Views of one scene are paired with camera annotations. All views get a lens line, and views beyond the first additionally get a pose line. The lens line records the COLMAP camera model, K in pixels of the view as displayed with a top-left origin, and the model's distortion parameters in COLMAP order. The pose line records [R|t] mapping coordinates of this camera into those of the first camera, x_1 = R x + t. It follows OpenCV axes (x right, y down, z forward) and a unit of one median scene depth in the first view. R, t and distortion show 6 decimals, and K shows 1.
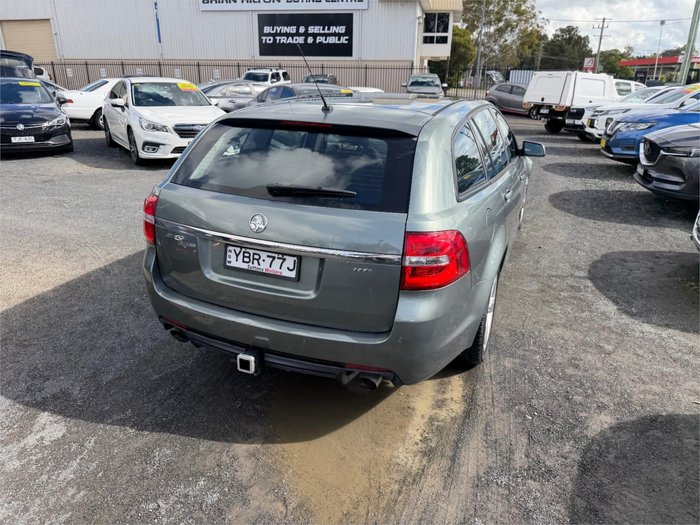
lens RADIAL K [[495.5, 0, 346.3], [0, 495.5, 271.8], [0, 0, 1]] dist [0.018682, -0.024979]
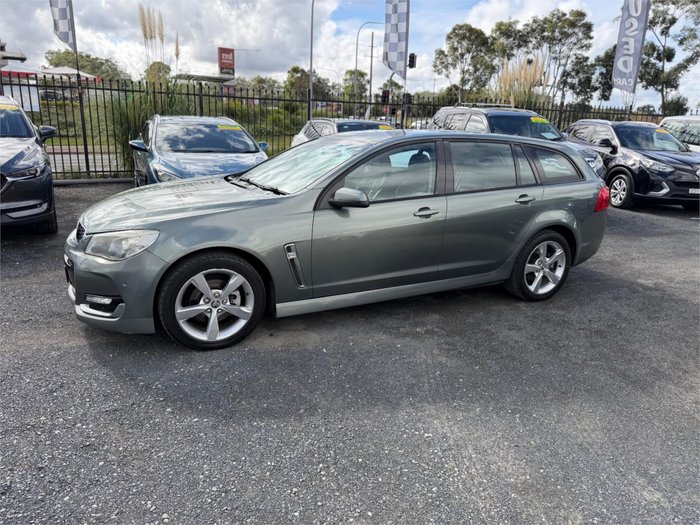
lens RADIAL K [[495.5, 0, 351.7], [0, 495.5, 258.2], [0, 0, 1]] dist [0.018682, -0.024979]
pose [[-0.747250, -0.225071, 0.625268, -0.916264], [0.194772, 0.825403, 0.529881, -1.120836], [-0.635359, 0.517738, -0.572945, 2.838547]]
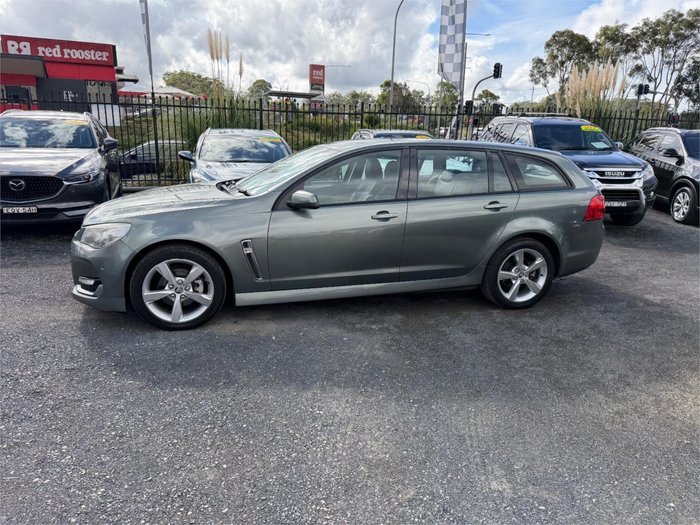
lens RADIAL K [[495.5, 0, 346.5], [0, 495.5, 264.1], [0, 0, 1]] dist [0.018682, -0.024979]
pose [[-0.608490, -0.243128, 0.755400, -1.267195], [0.255448, 0.841233, 0.476522, -1.050927], [-0.751323, 0.482925, -0.449775, 2.642699]]
